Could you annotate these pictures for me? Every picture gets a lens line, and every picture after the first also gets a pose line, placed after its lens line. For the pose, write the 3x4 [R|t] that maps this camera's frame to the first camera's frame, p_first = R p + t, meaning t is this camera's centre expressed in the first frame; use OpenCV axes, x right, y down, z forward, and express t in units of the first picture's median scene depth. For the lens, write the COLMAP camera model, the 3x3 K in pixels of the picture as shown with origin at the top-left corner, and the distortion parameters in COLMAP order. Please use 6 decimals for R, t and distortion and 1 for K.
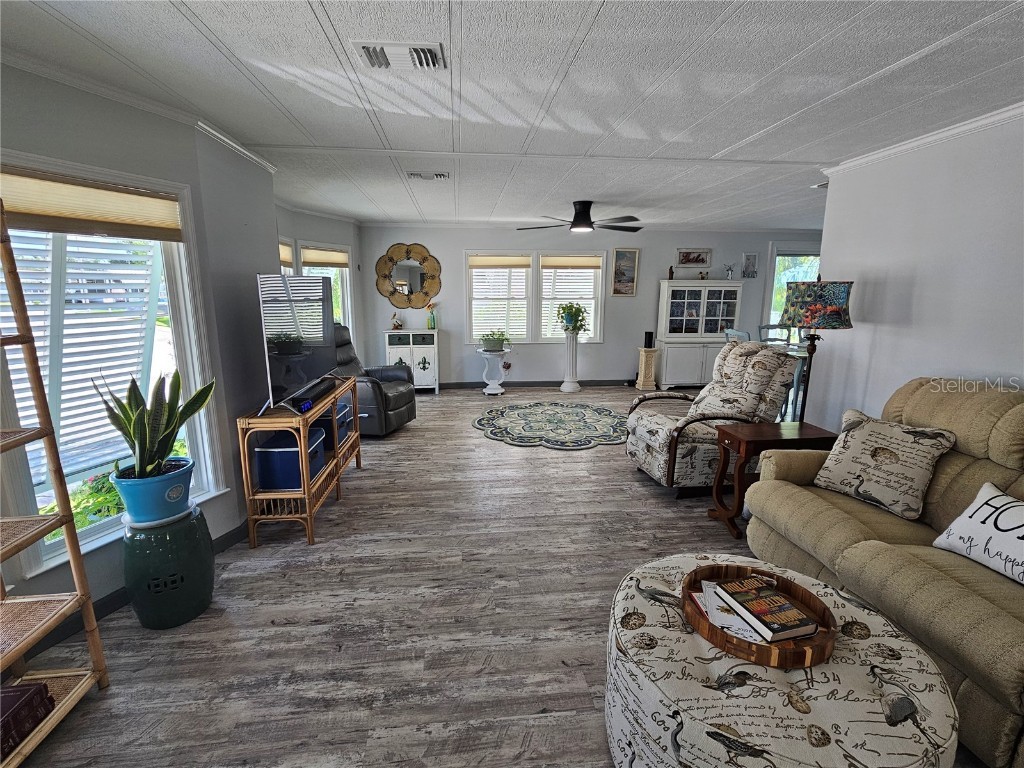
lens RADIAL K [[419.4, 0, 510.8], [0, 419.4, 374.6], [0, 0, 1]] dist [-0.002236, -0.000869]
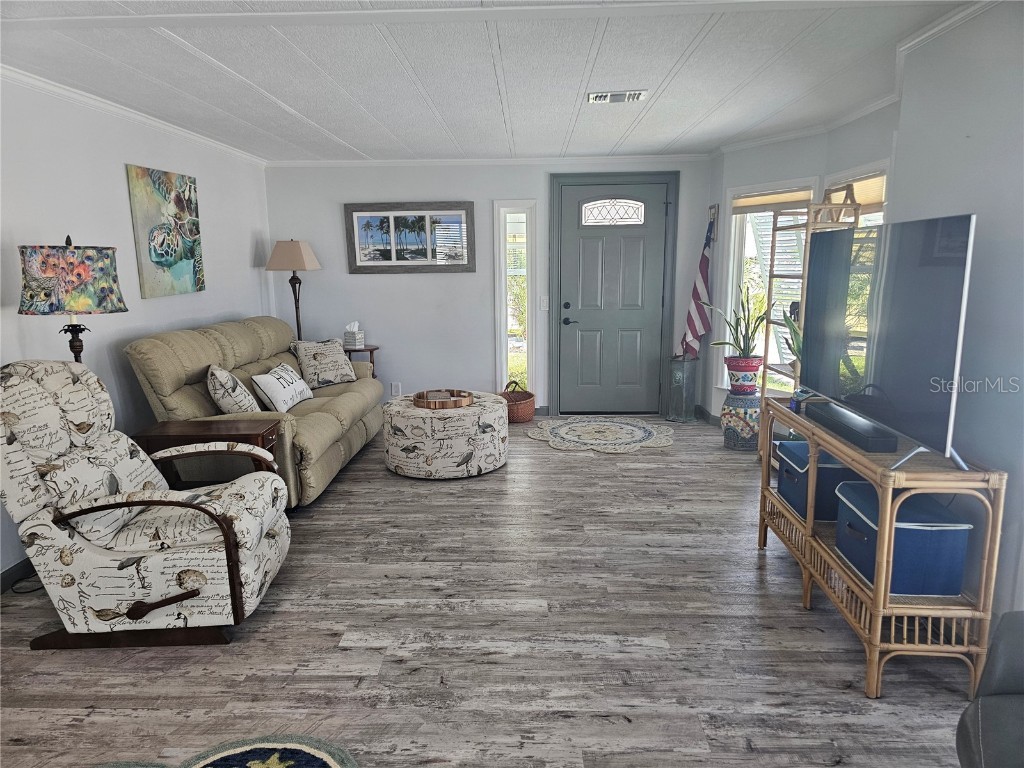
lens RADIAL K [[681.4, 0, 511.3], [0, 681.4, 386.8], [0, 0, 1]] dist [0.005406, 0.000337]
pose [[-0.989304, -0.014907, 0.145105, -0.155451], [0.041306, 0.925418, 0.376690, -0.419199], [-0.139898, 0.378655, -0.914904, 2.087469]]
